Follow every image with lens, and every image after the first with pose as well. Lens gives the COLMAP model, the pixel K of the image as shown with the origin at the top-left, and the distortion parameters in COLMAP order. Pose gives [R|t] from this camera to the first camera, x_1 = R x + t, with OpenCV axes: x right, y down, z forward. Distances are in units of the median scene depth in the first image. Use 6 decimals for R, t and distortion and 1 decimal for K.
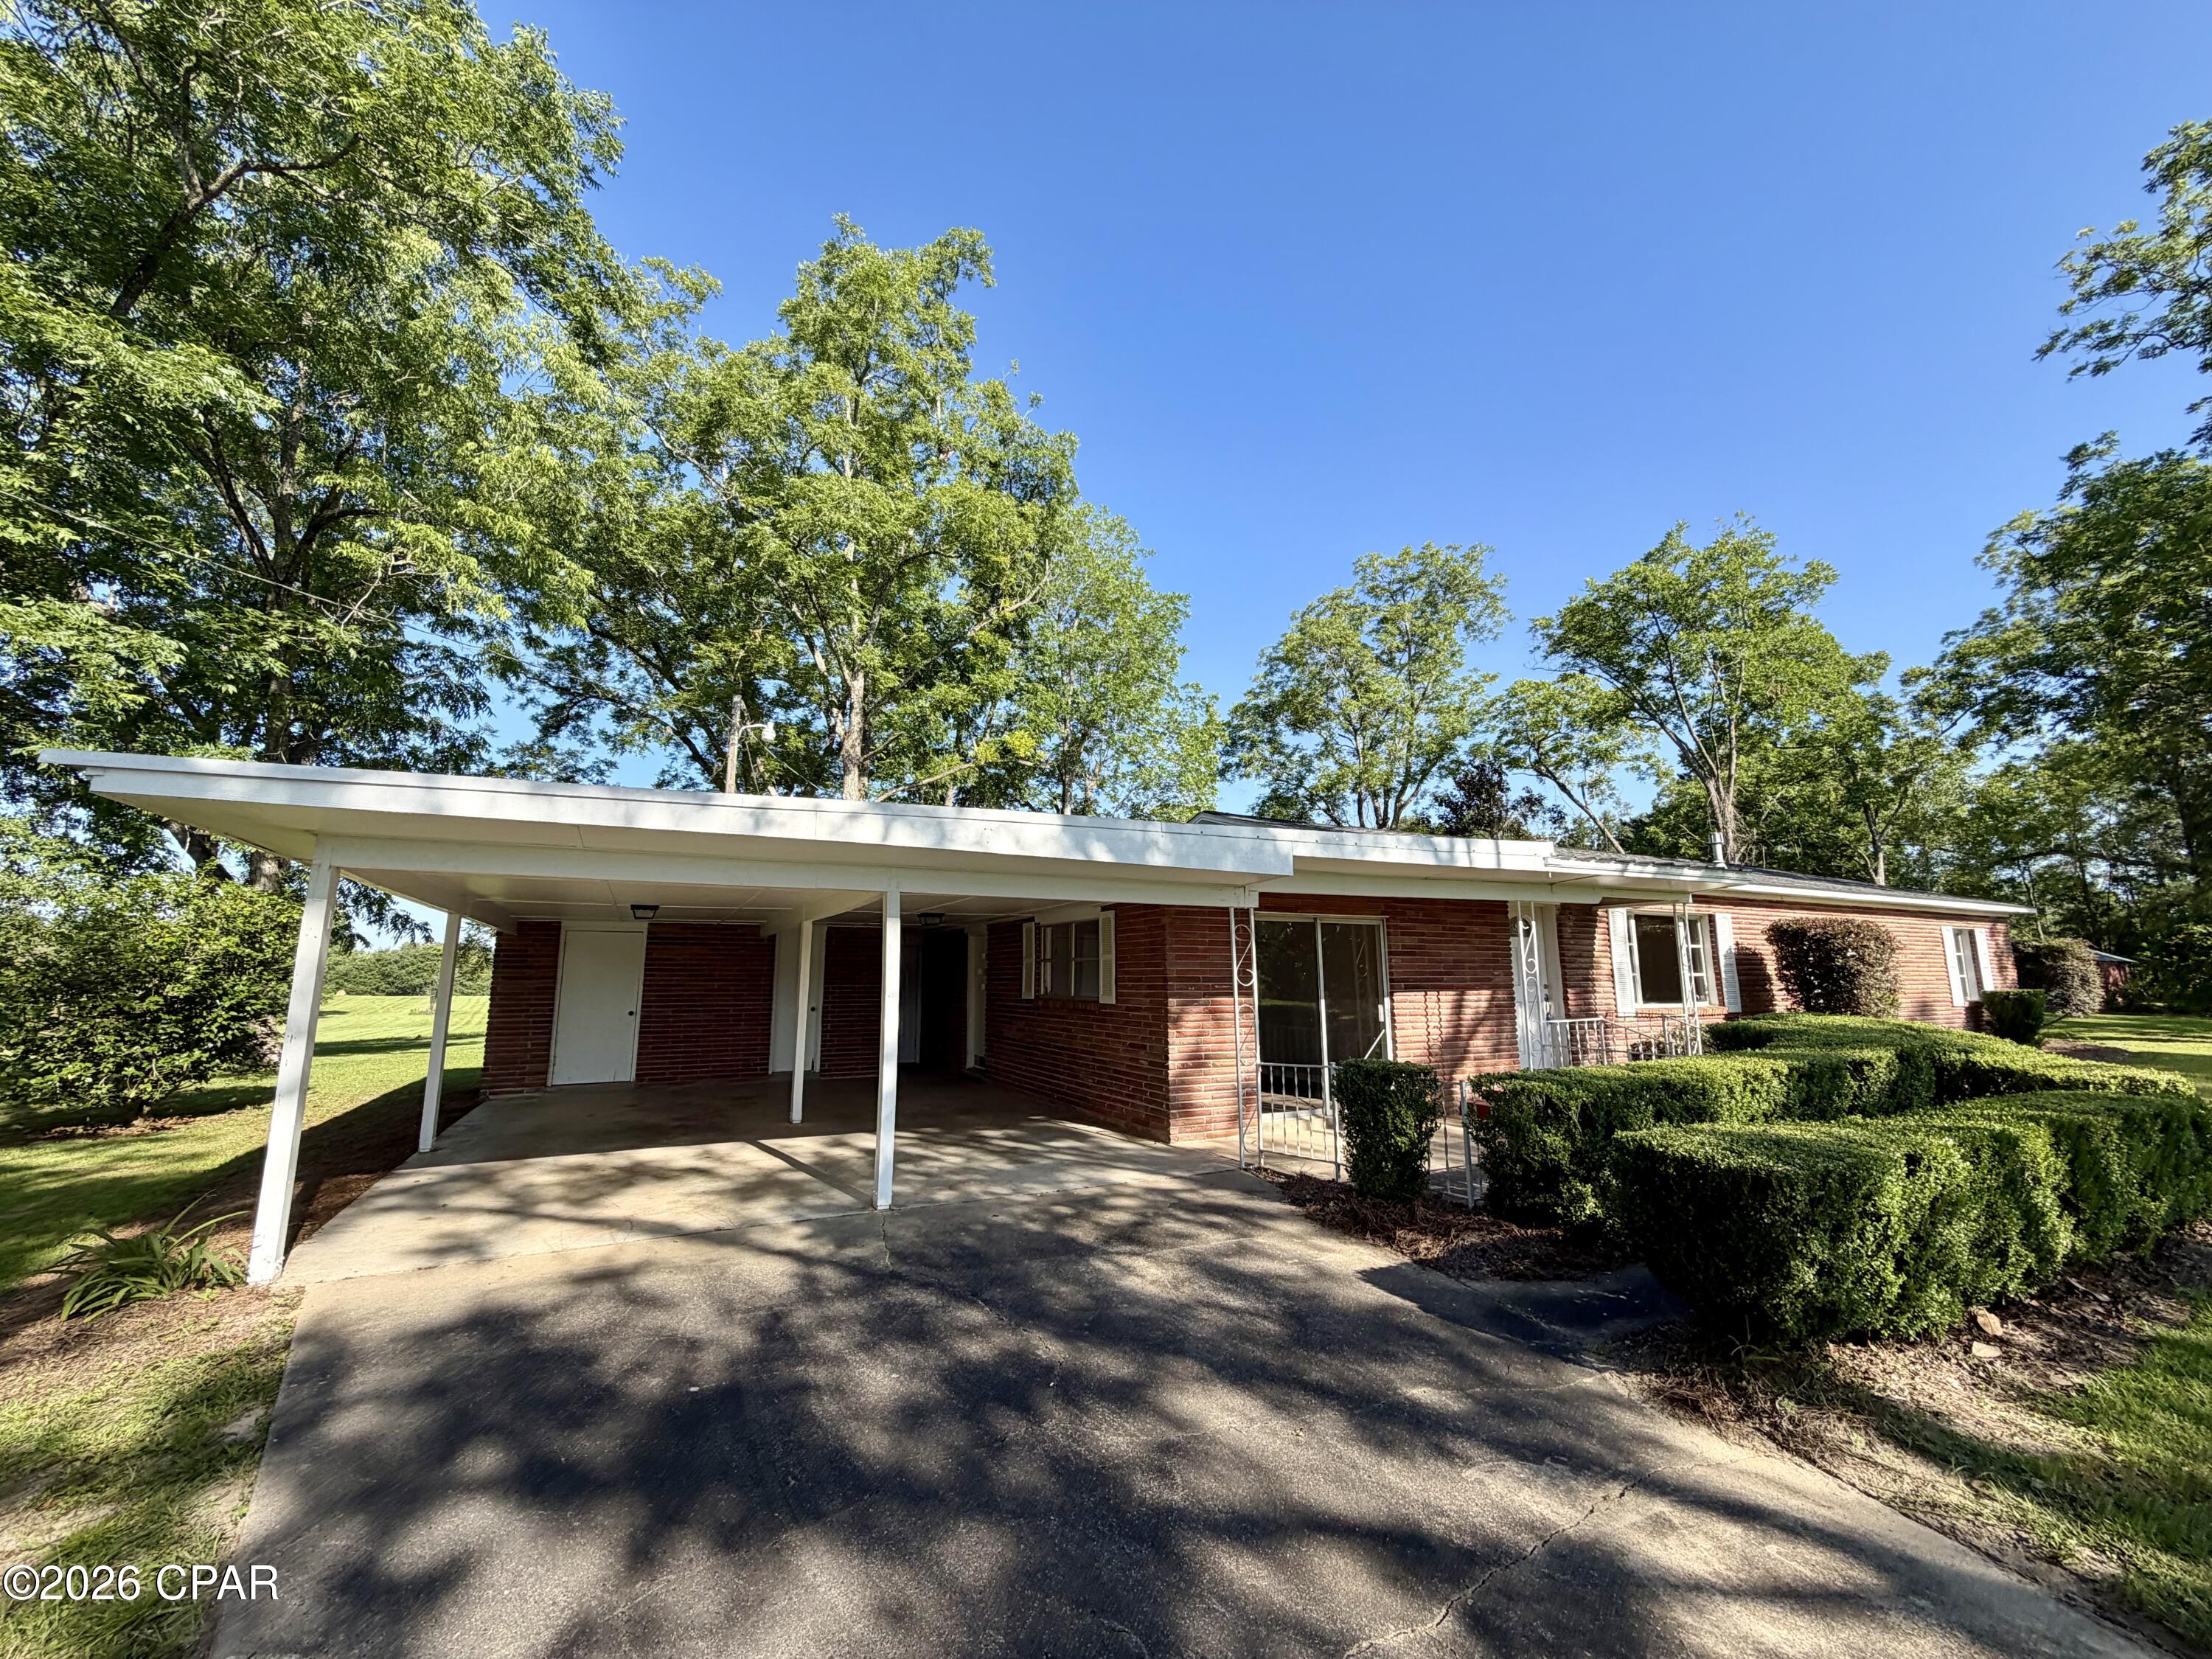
lens RADIAL K [[879.3, 0, 1106.0], [0, 879.3, 829.5], [0, 0, 1]] dist [0.000362, 0.000273]
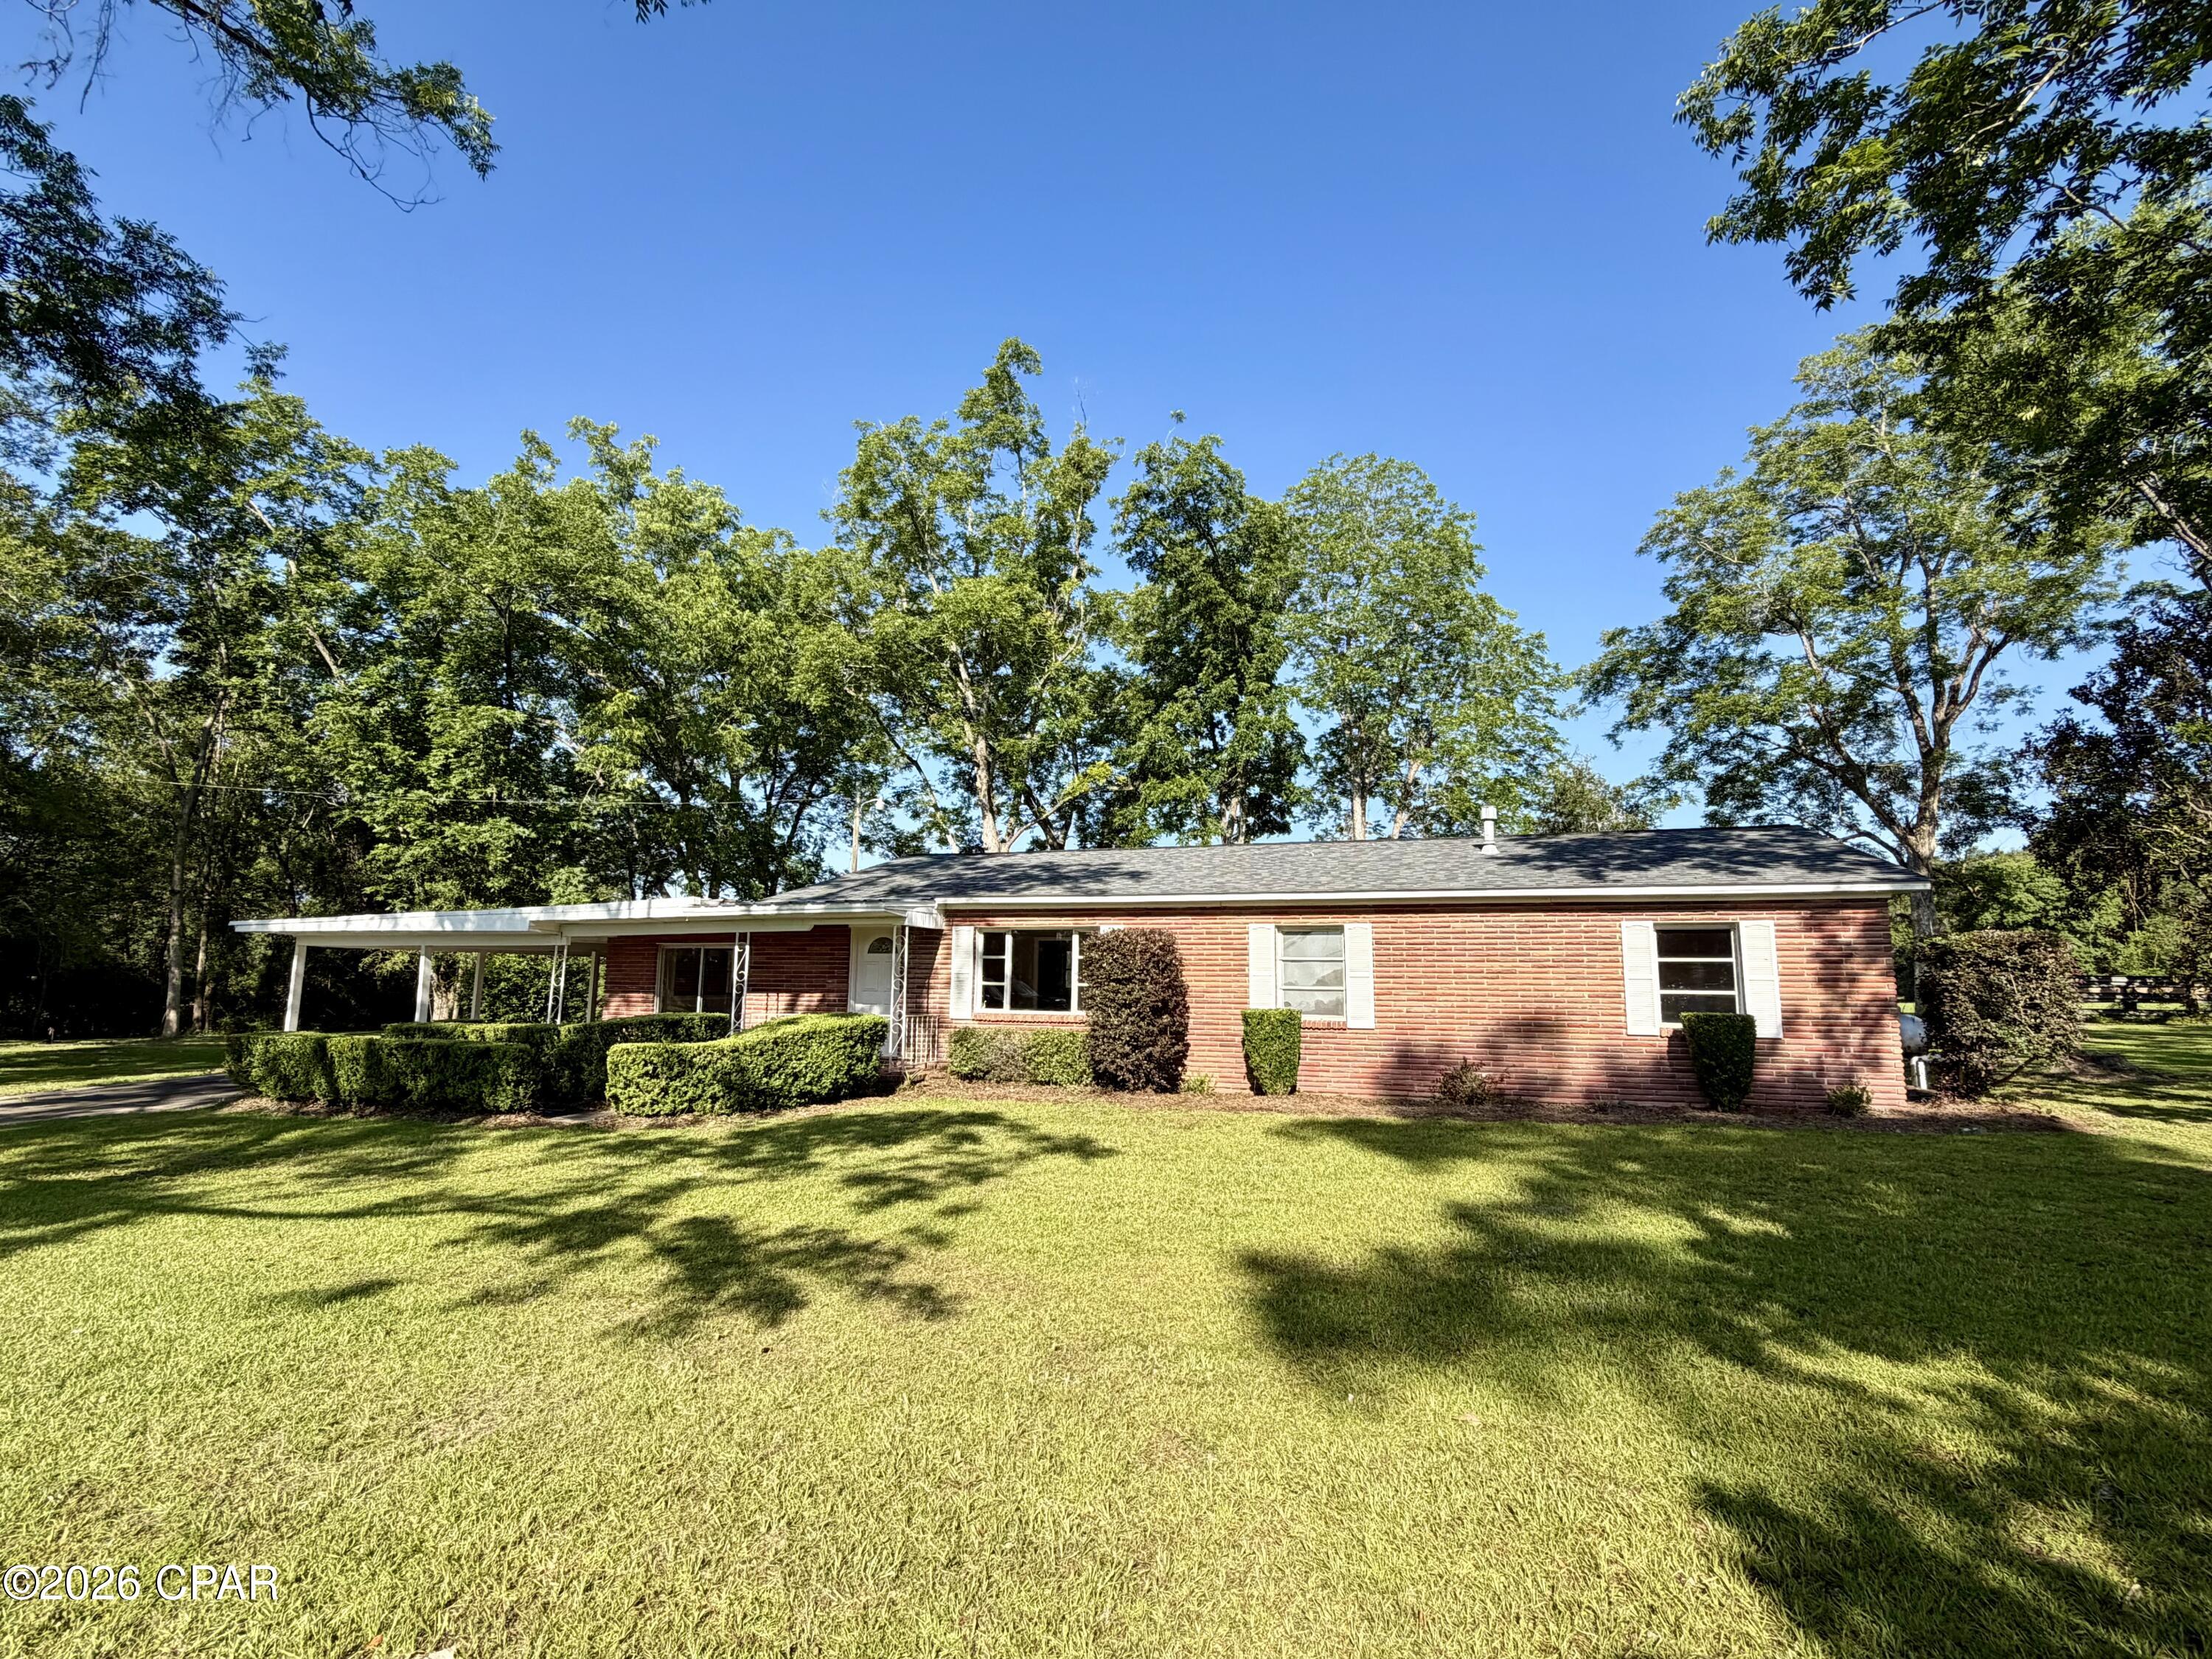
lens RADIAL K [[1050.4, 0, 1106.0], [0, 1050.4, 829.5], [0, 0, 1]] dist [0.004138, -0.000318]
pose [[0.695916, -0.097207, -0.711514, 1.545458], [0.109715, 0.993556, -0.028430, 0.019990], [0.709693, -0.058279, 0.702096, 0.148508]]
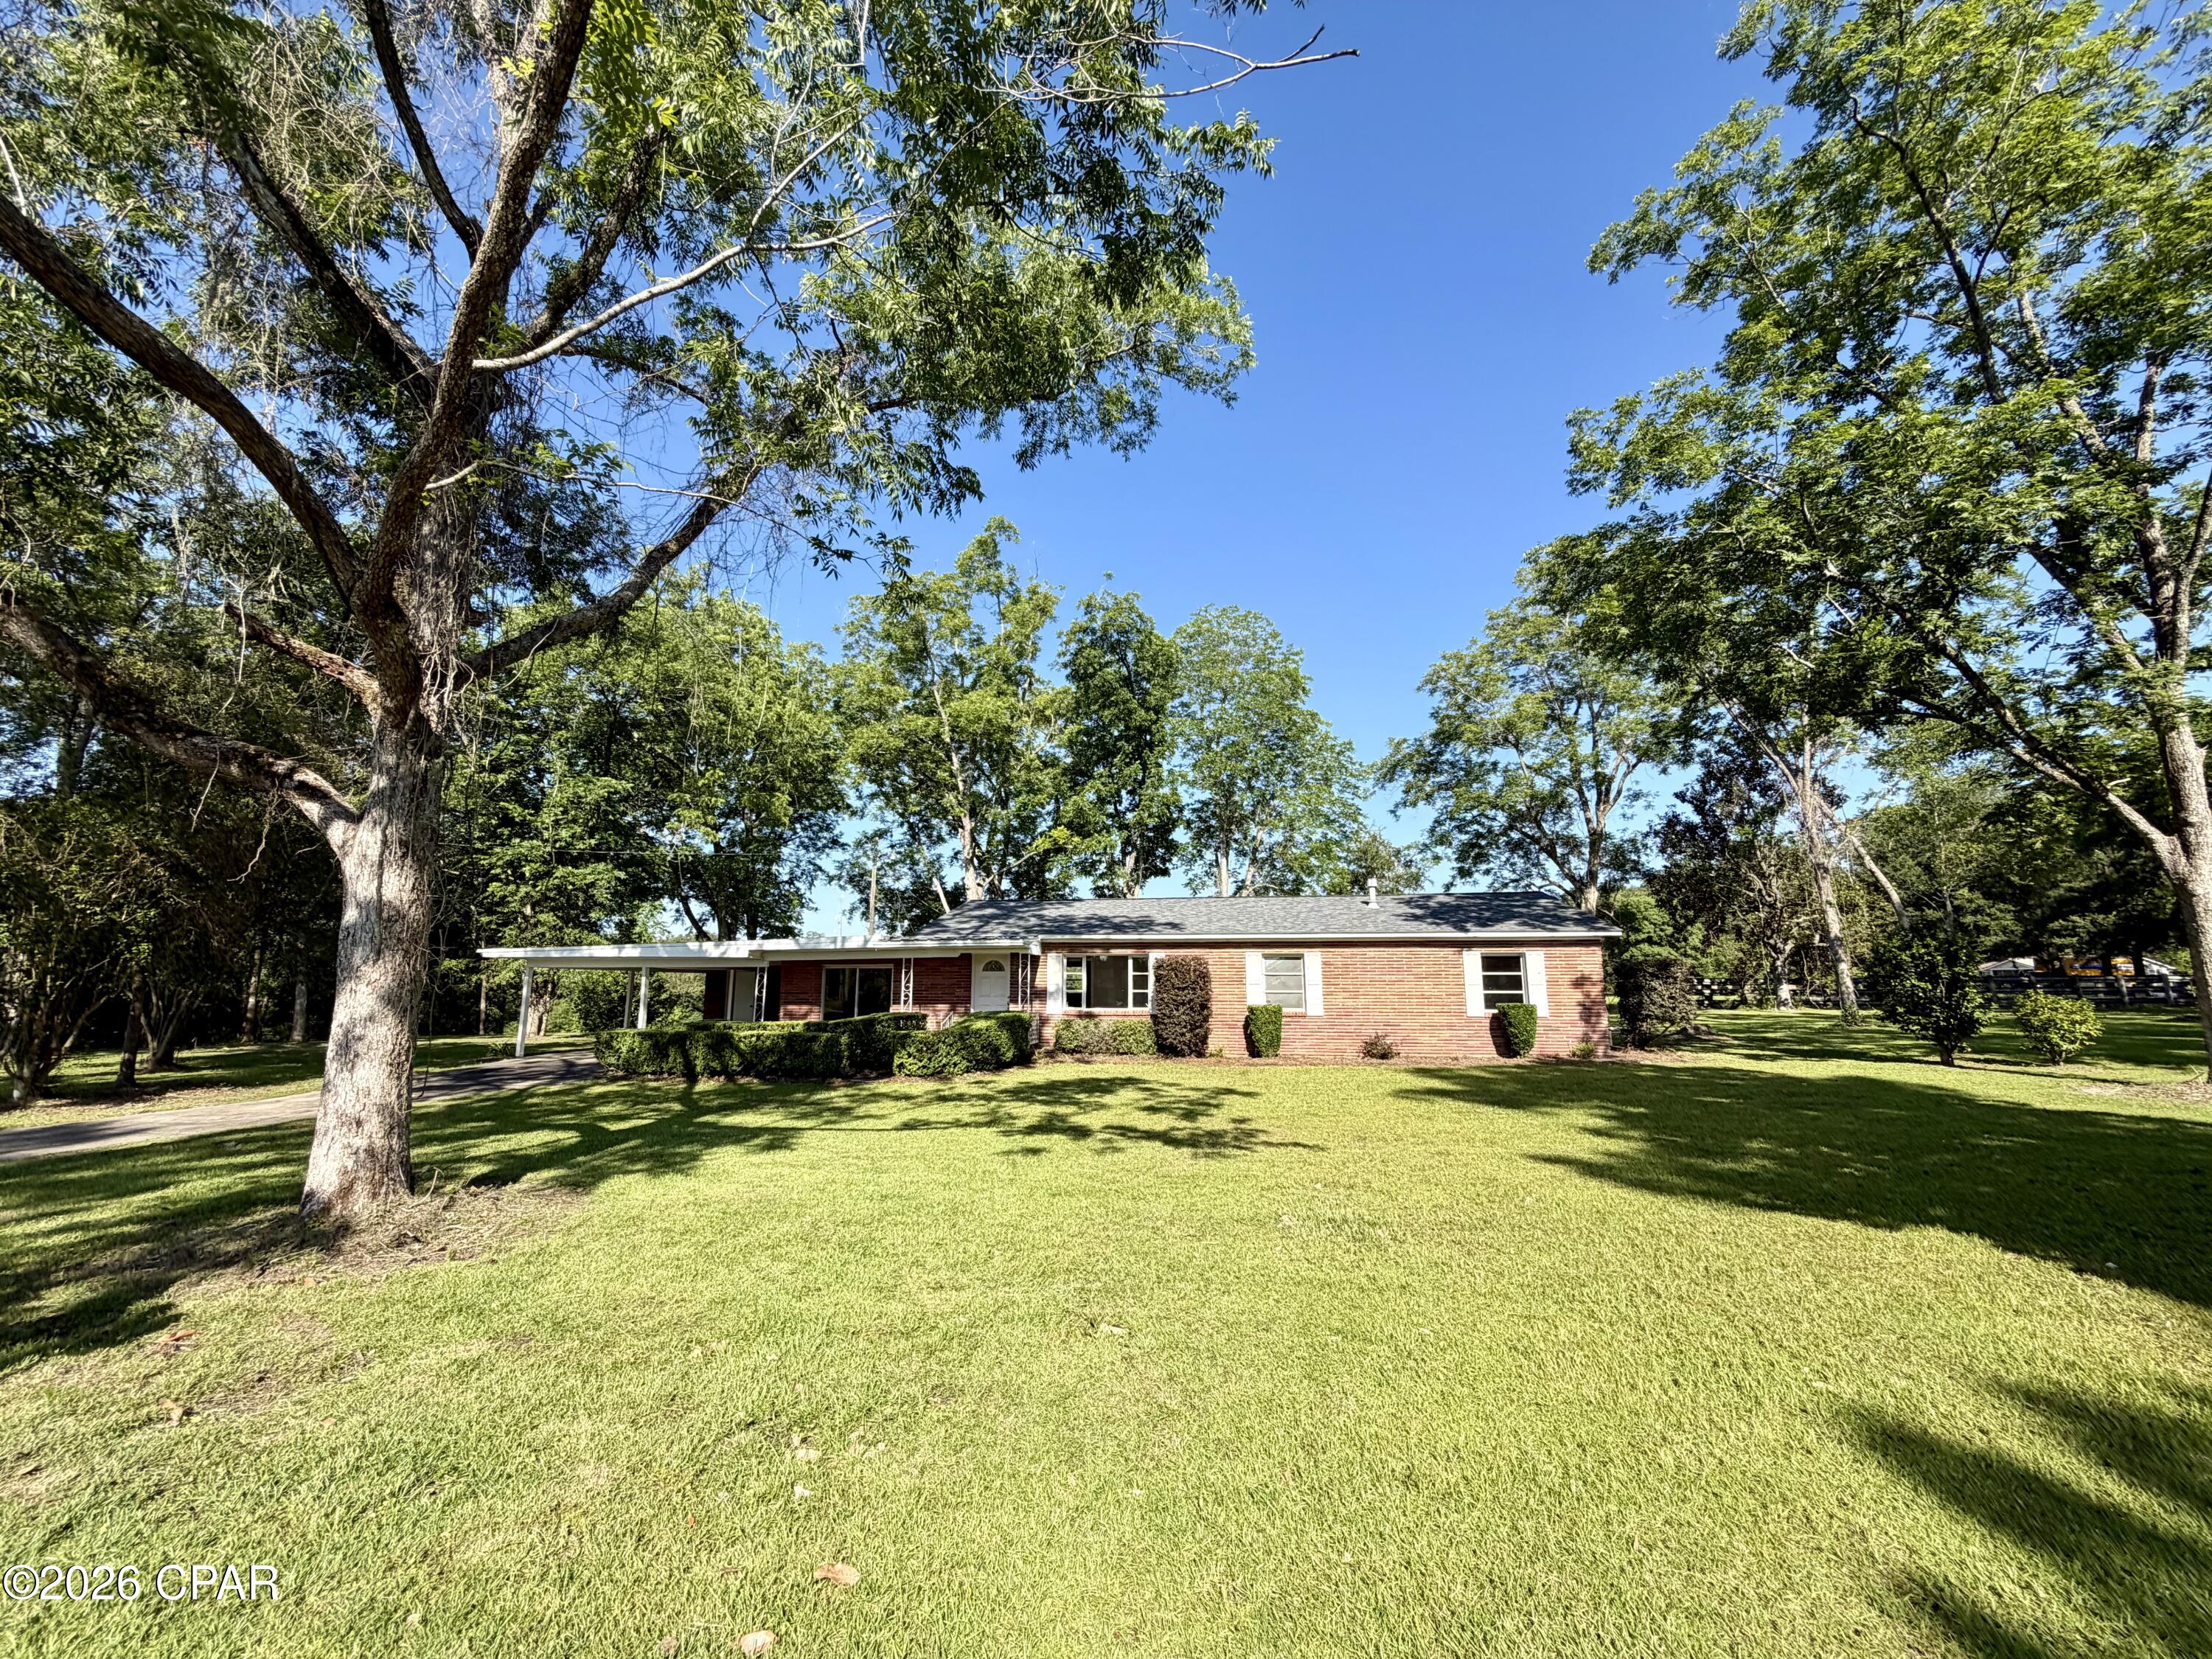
lens RADIAL K [[879.3, 0, 1106.0], [0, 879.3, 829.5], [0, 0, 1]] dist [0.000362, 0.000273]
pose [[0.809807, -0.104224, -0.577365, 1.551399], [0.096825, 0.994342, -0.043690, -0.066206], [0.578651, -0.020523, 0.815317, -0.351802]]
